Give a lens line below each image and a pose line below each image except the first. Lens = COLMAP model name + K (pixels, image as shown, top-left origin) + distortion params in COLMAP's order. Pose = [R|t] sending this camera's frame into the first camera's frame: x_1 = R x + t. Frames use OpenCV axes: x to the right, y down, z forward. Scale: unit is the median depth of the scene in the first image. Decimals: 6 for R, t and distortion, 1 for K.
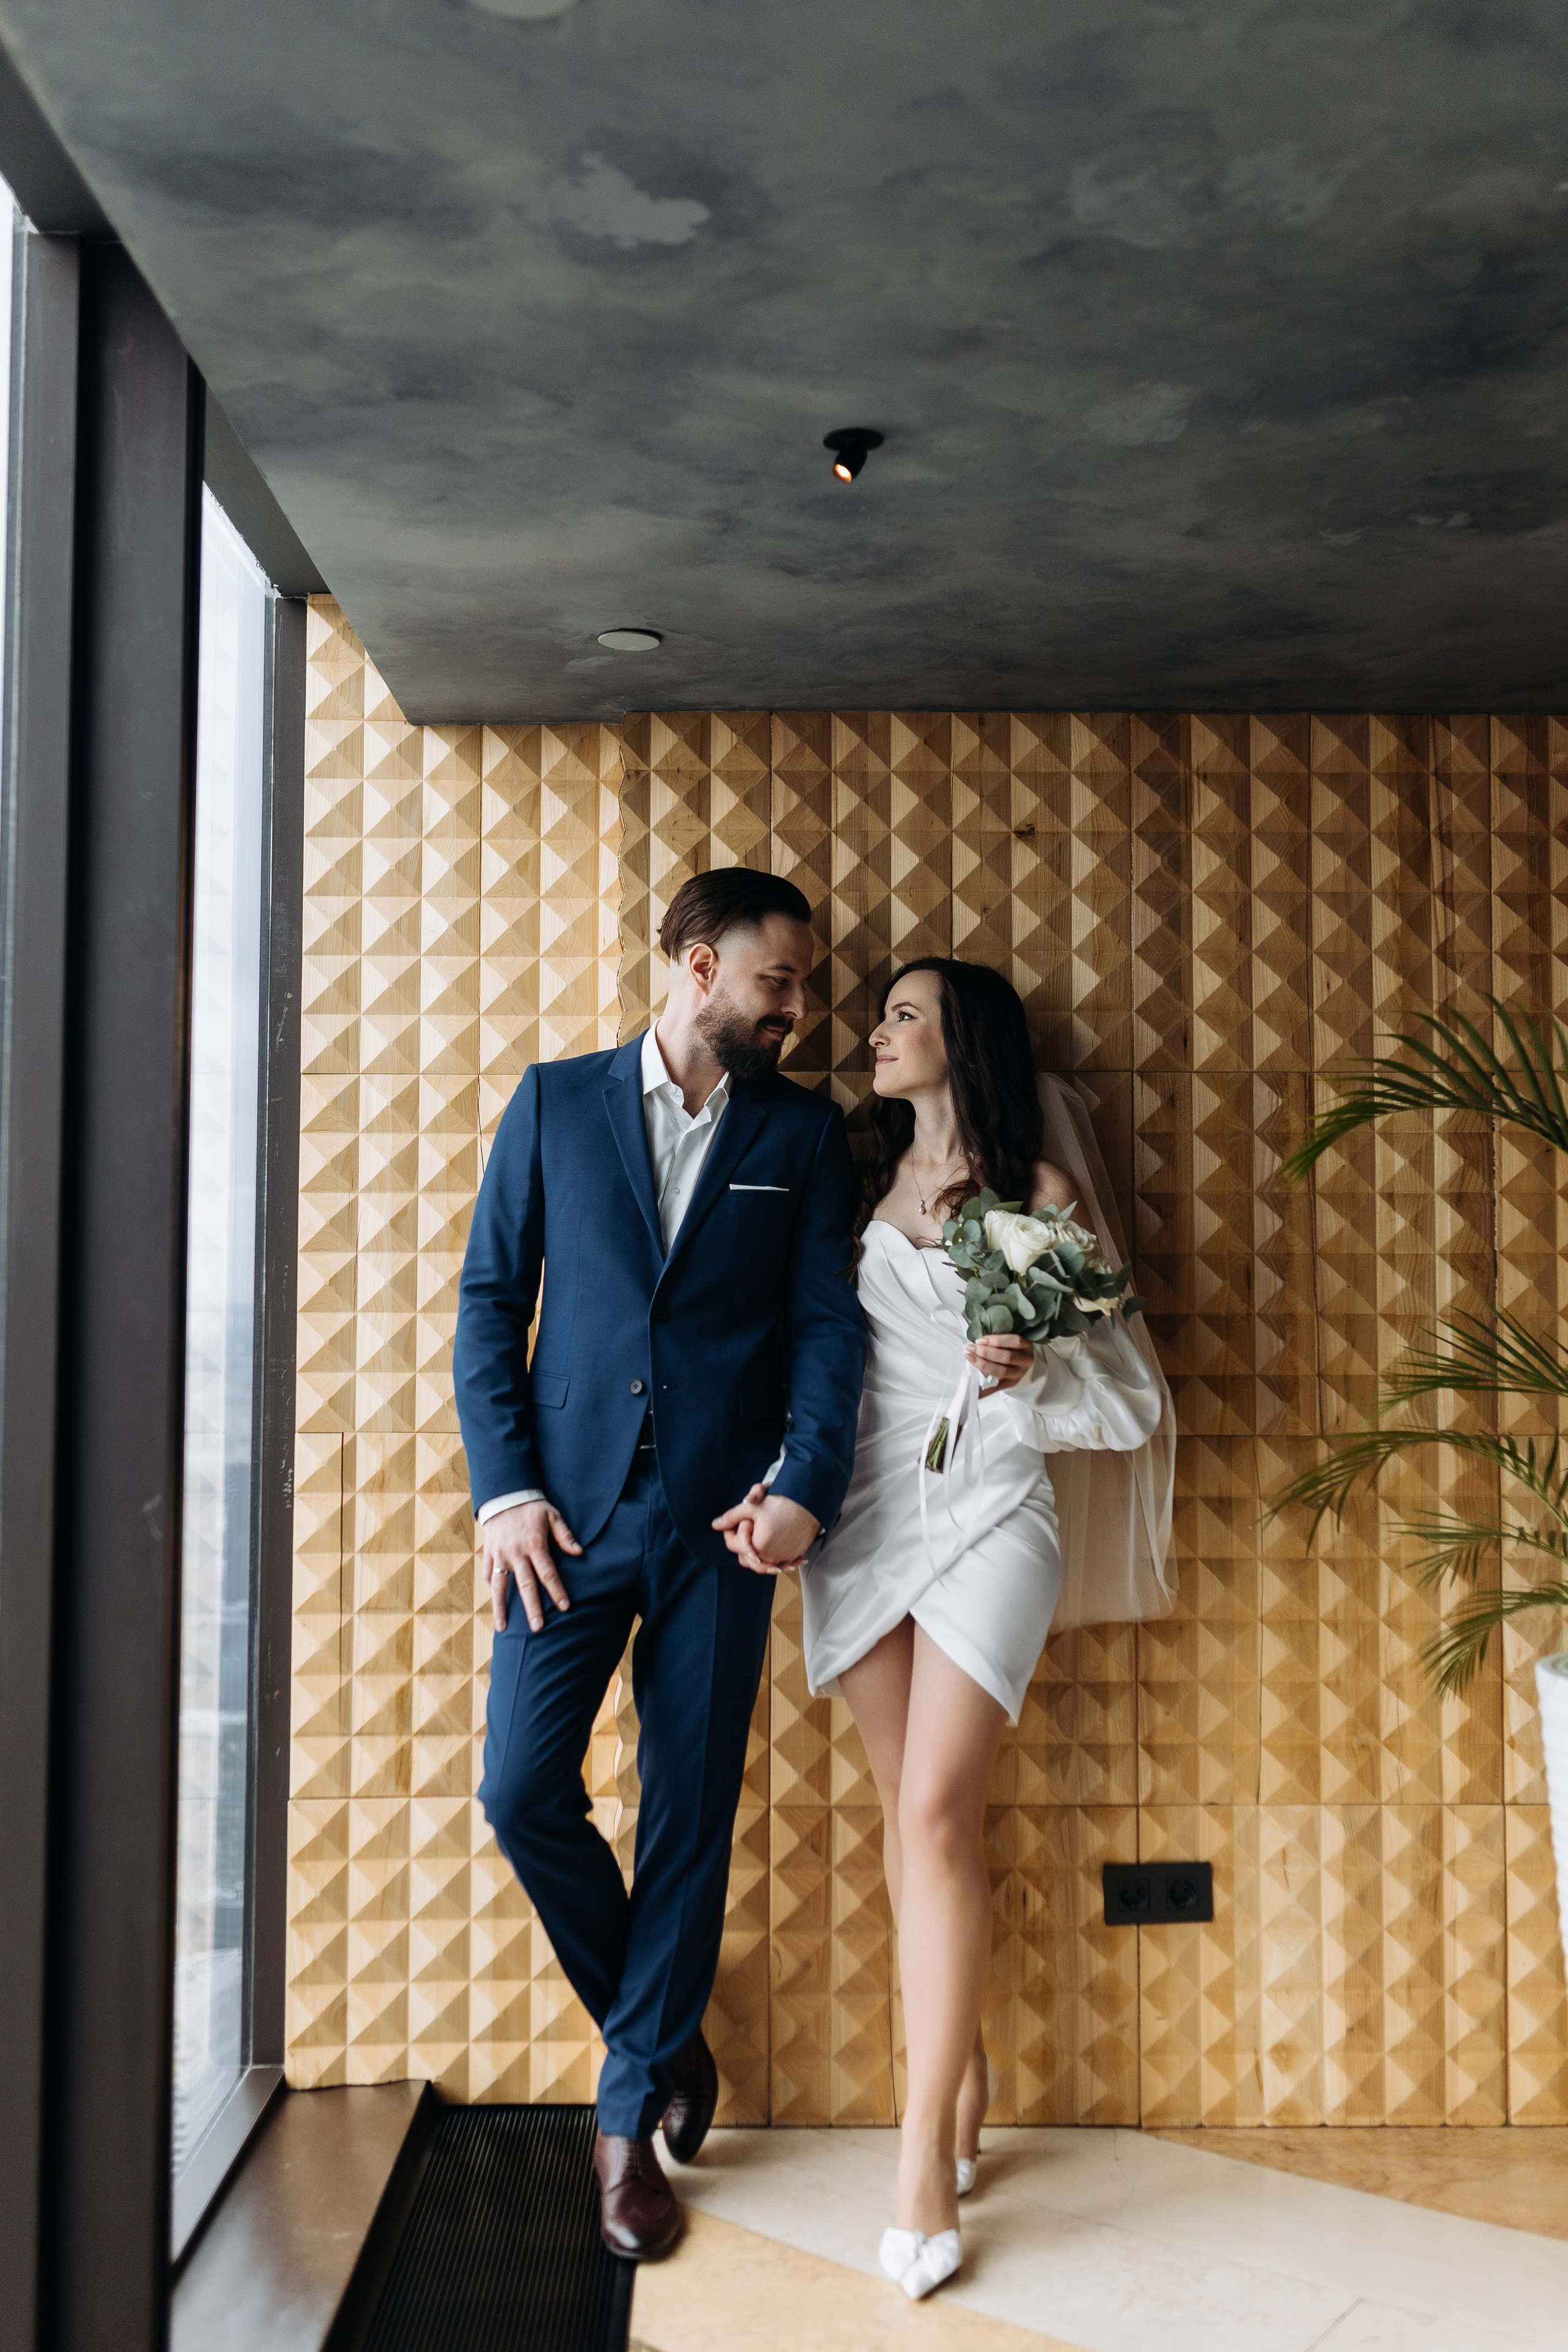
lens RADIAL K [[2247.7, 0, 779.2], [0, 2247.7, 1176.6], [0, 0, 1]] dist [-0.003778, 0.006249]
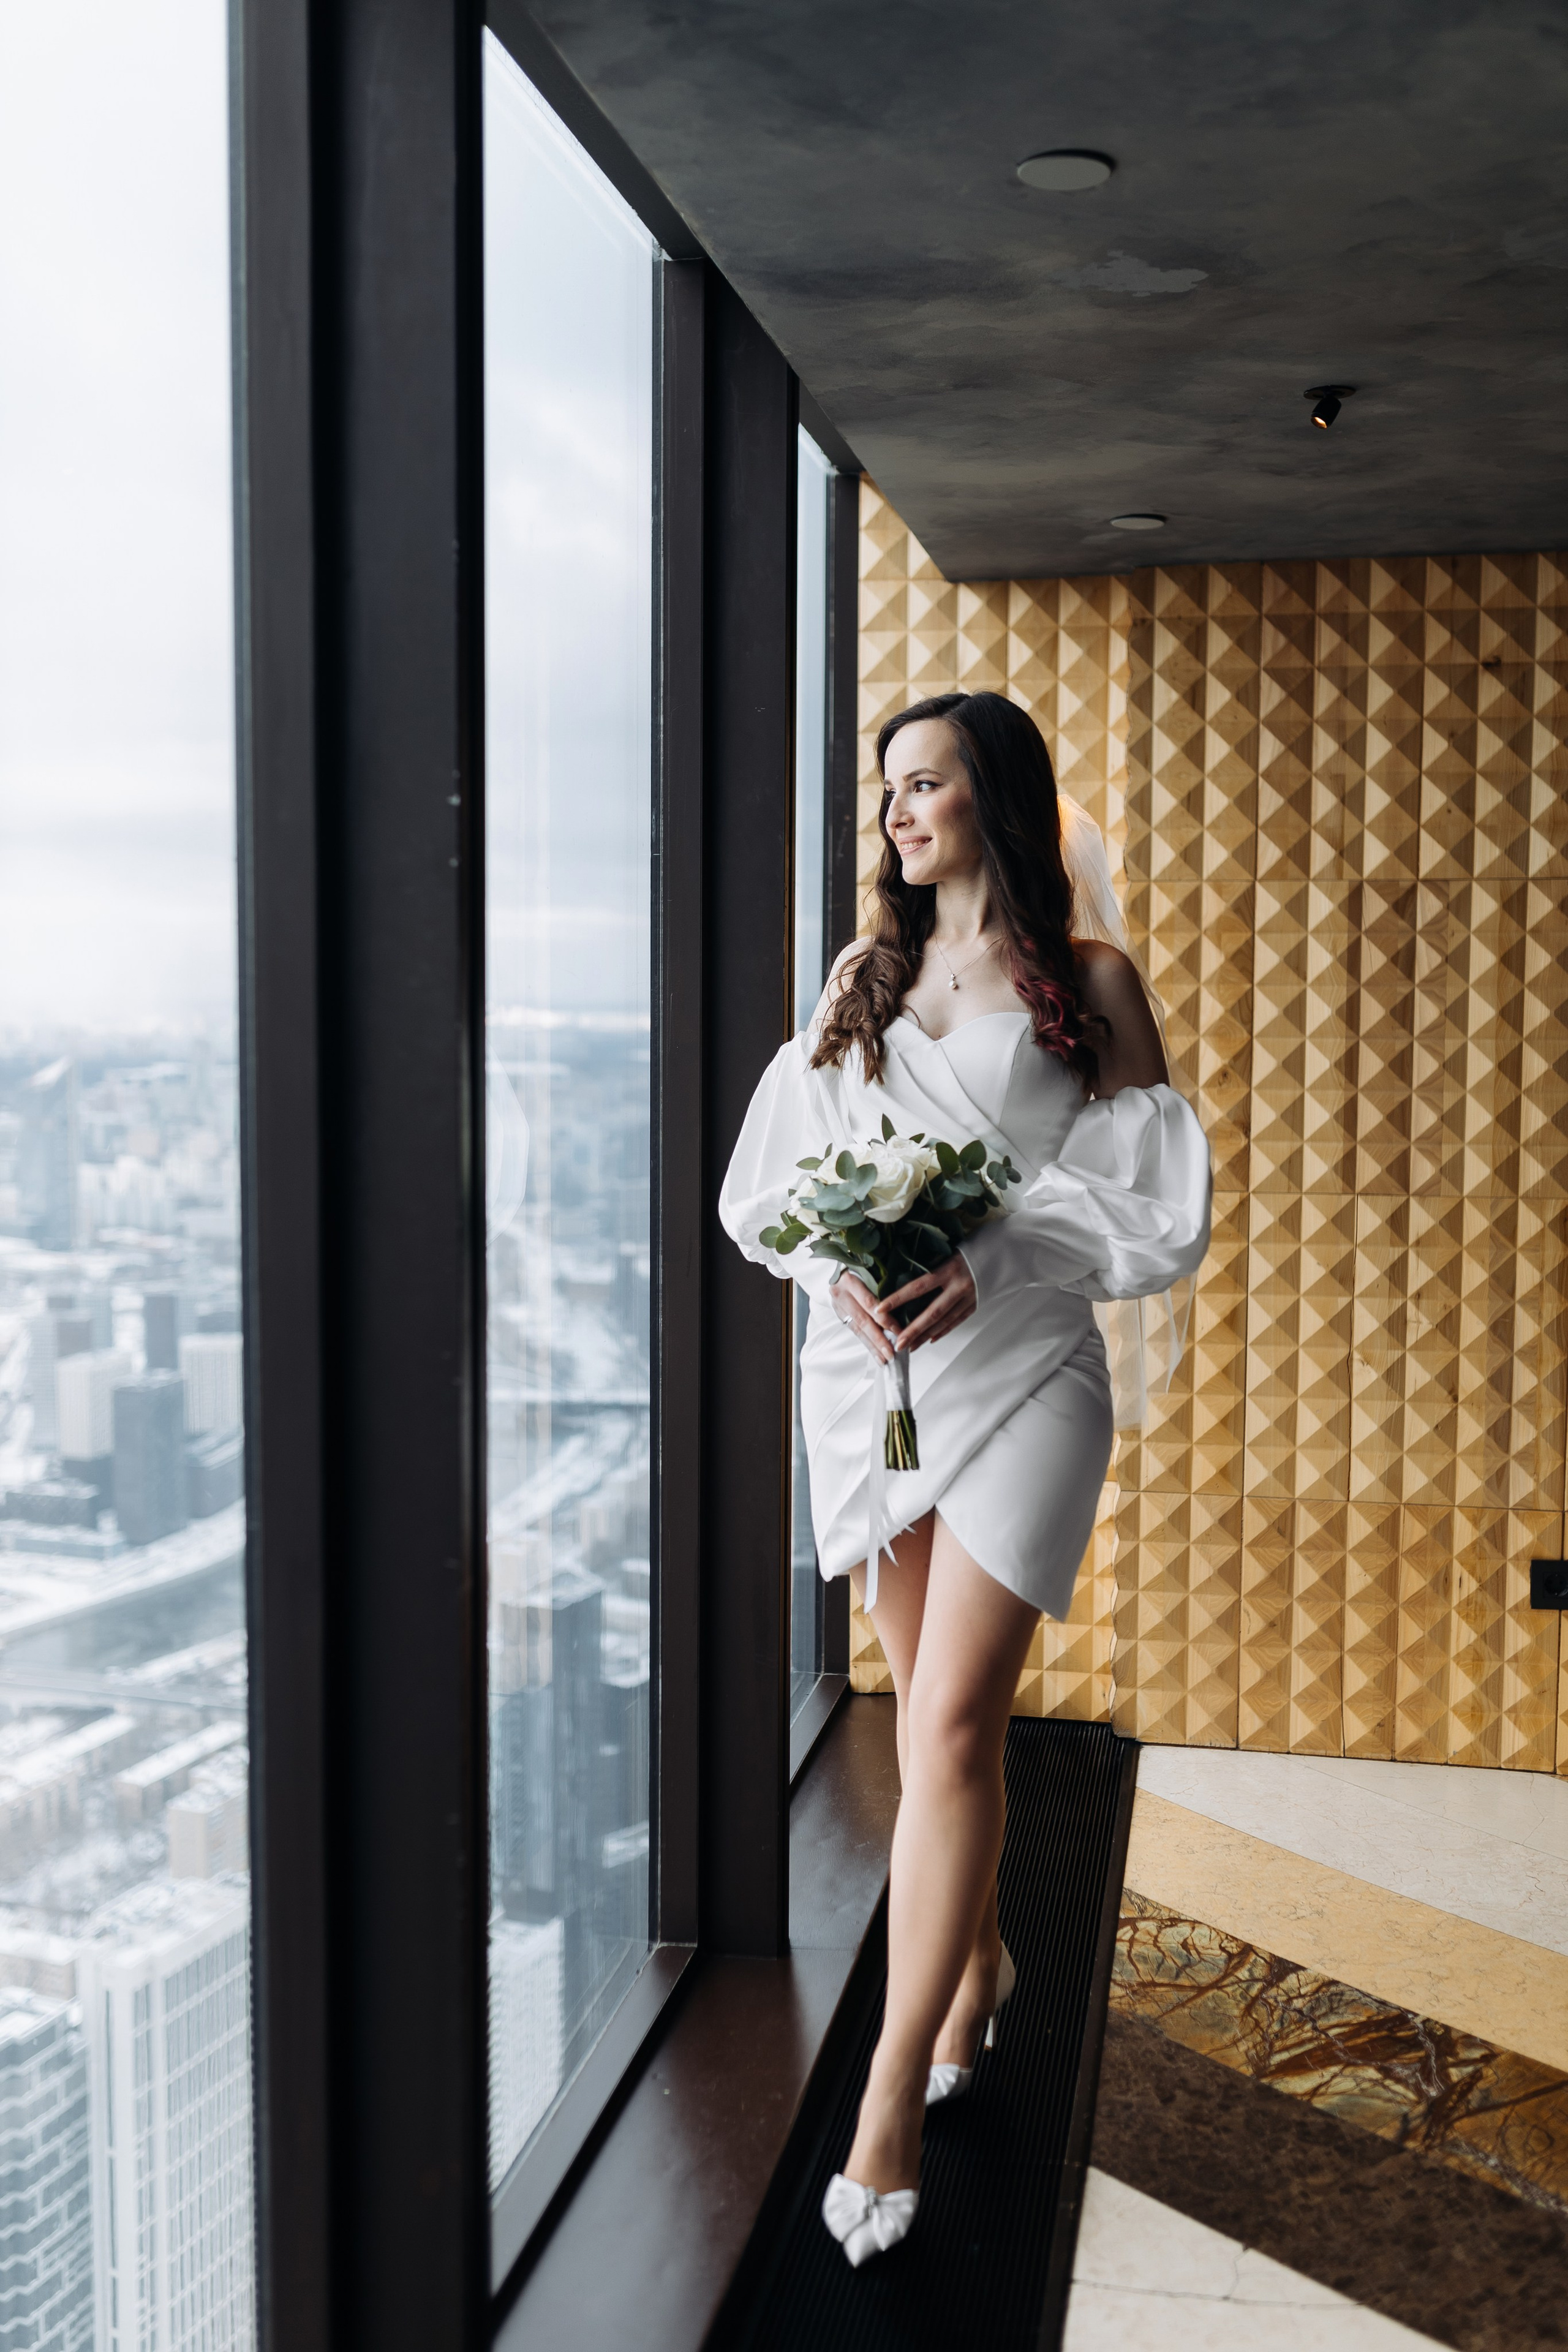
lens RADIAL K [[2207.6, 0, 784.0], [0, 2207.6, 1176.0], [0, 0, 1]] dist [-0.005428, -0.000710]
pose [[0.976041, 0.020337, -0.216636, 0.008372], [0.008722, 0.991166, 0.132343, -0.048875], [0.217413, -0.131061, 0.967241, -0.176584]]
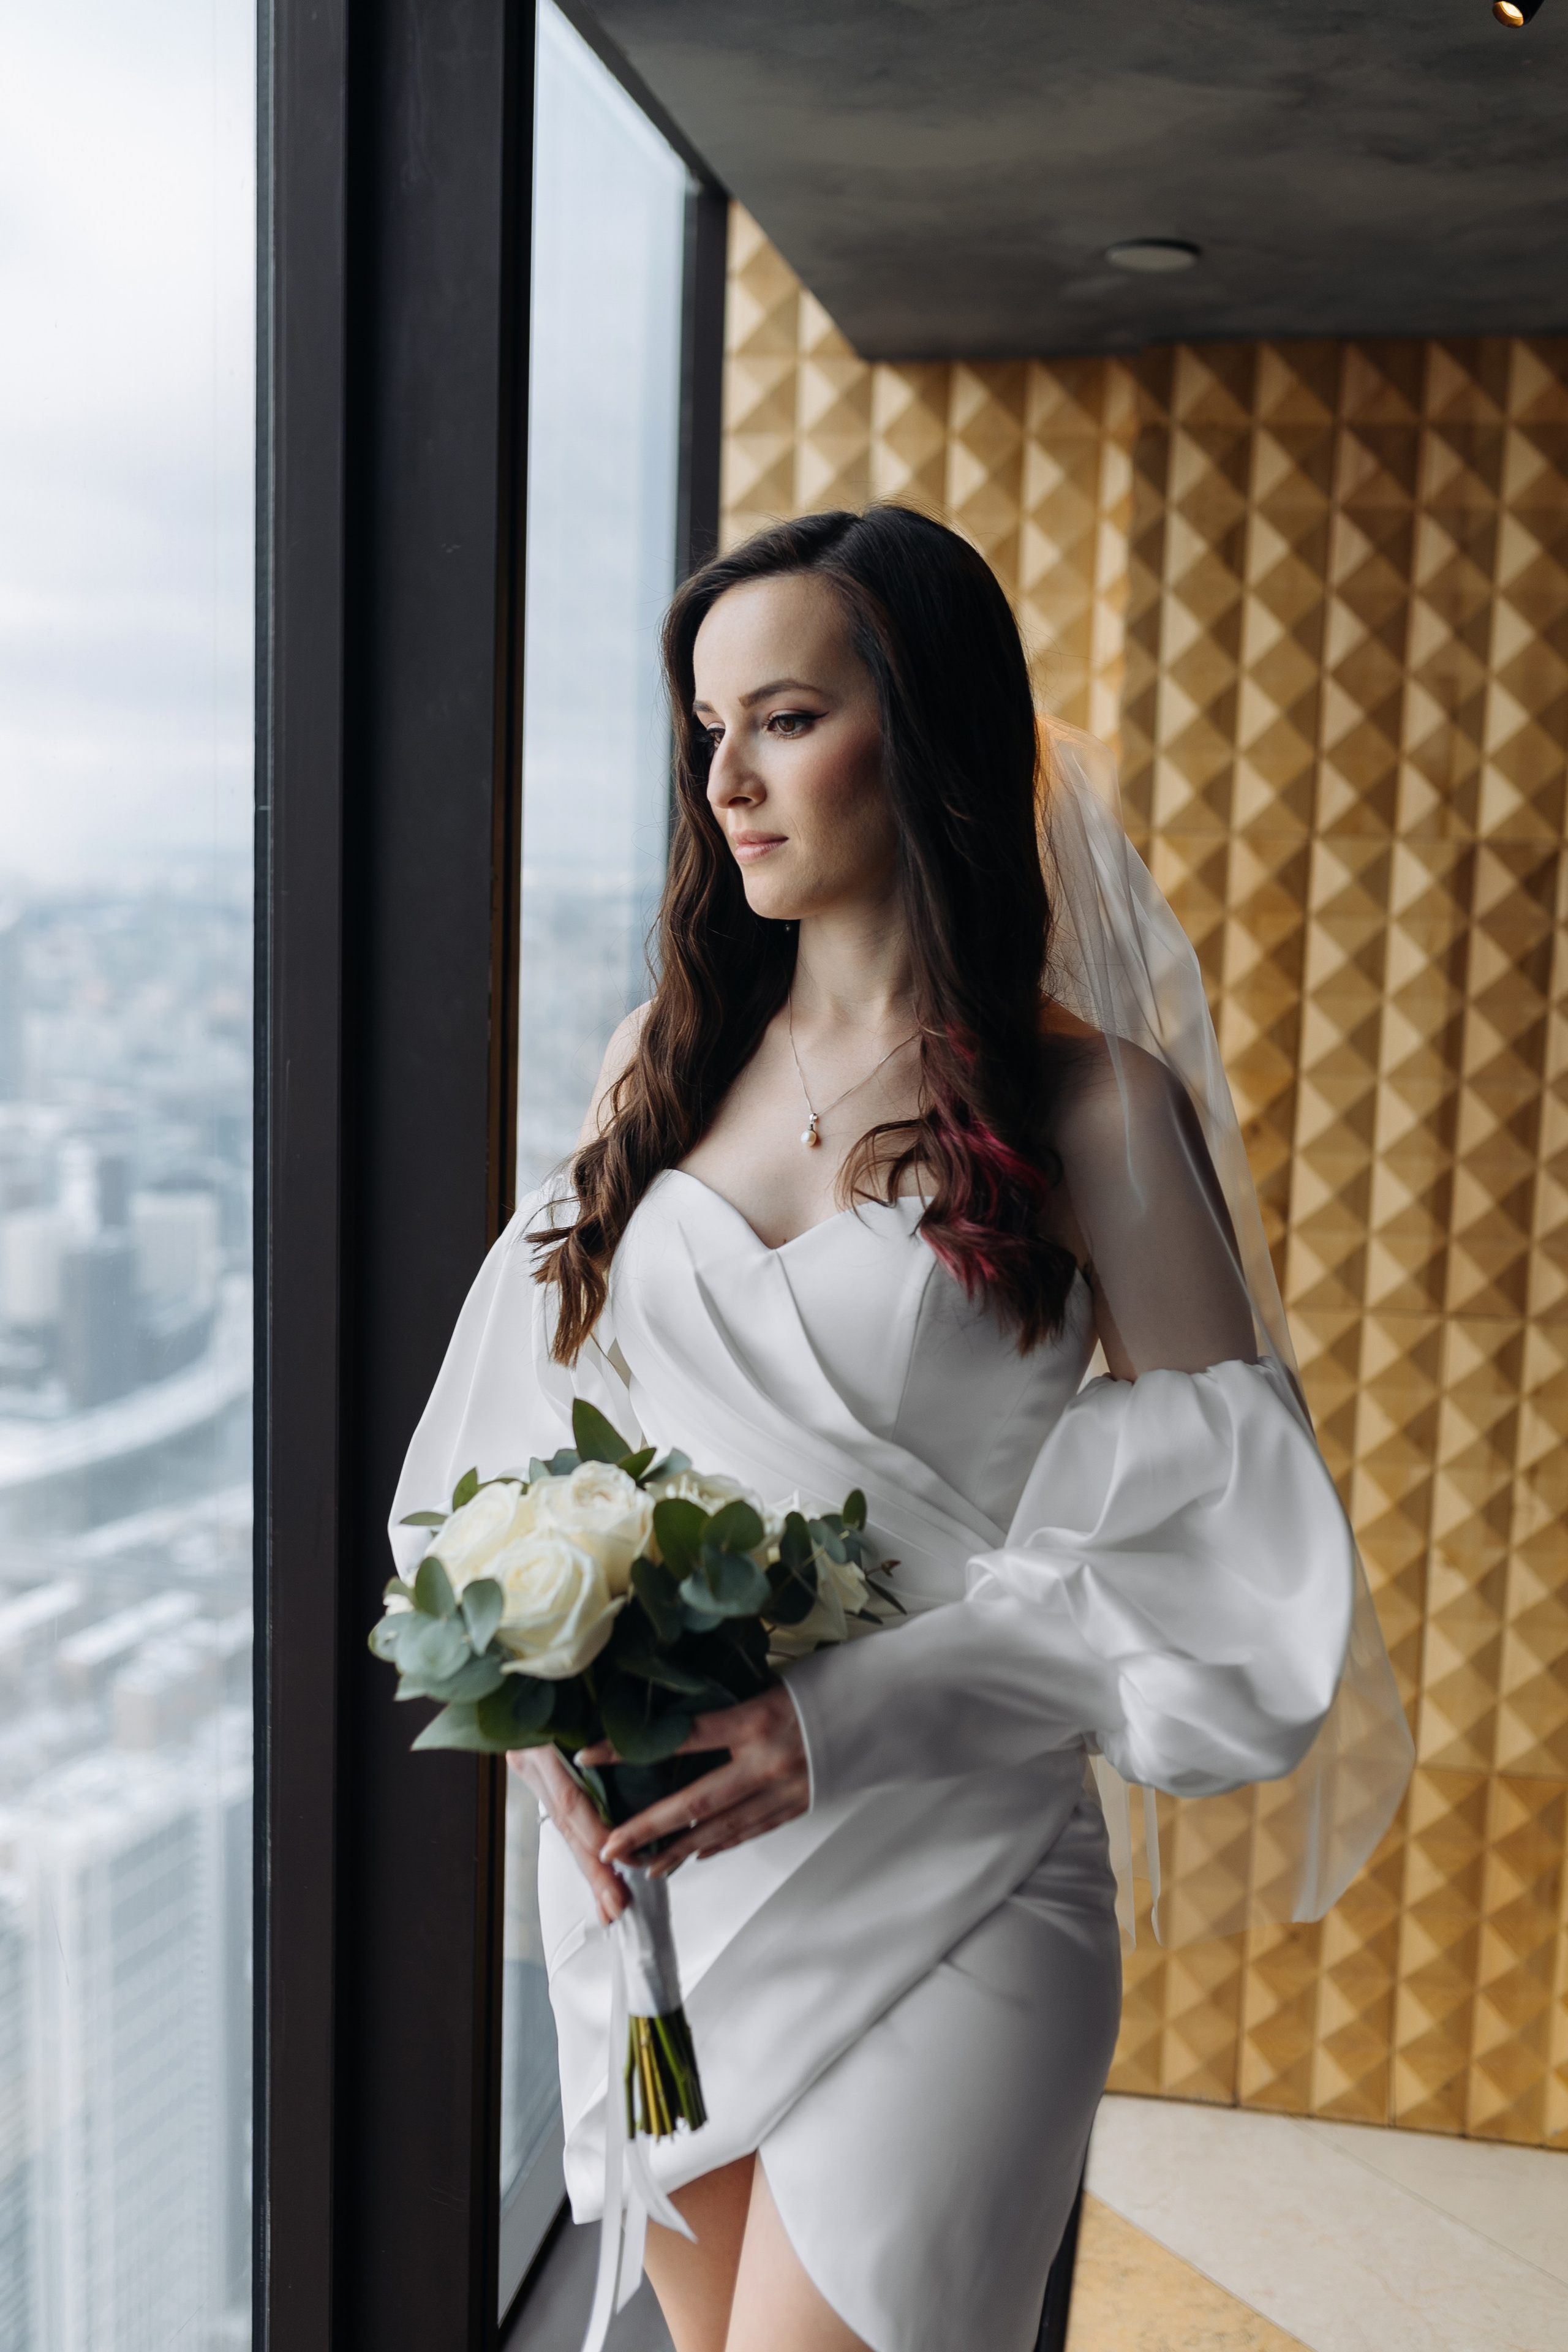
lens RADIAL K [[2287.0, 0, 785.5], [0, 2287.0, 1171.2], [0, 0, 1]] dist [-0.002465, 0.002298]
pose [[0.977101, 0.056992, -0.205001, -0.013364], [-0.018230, 0.982341, 0.186208, -0.076585], [0.211993, -0.178206, 0.960886, 0.199482]]
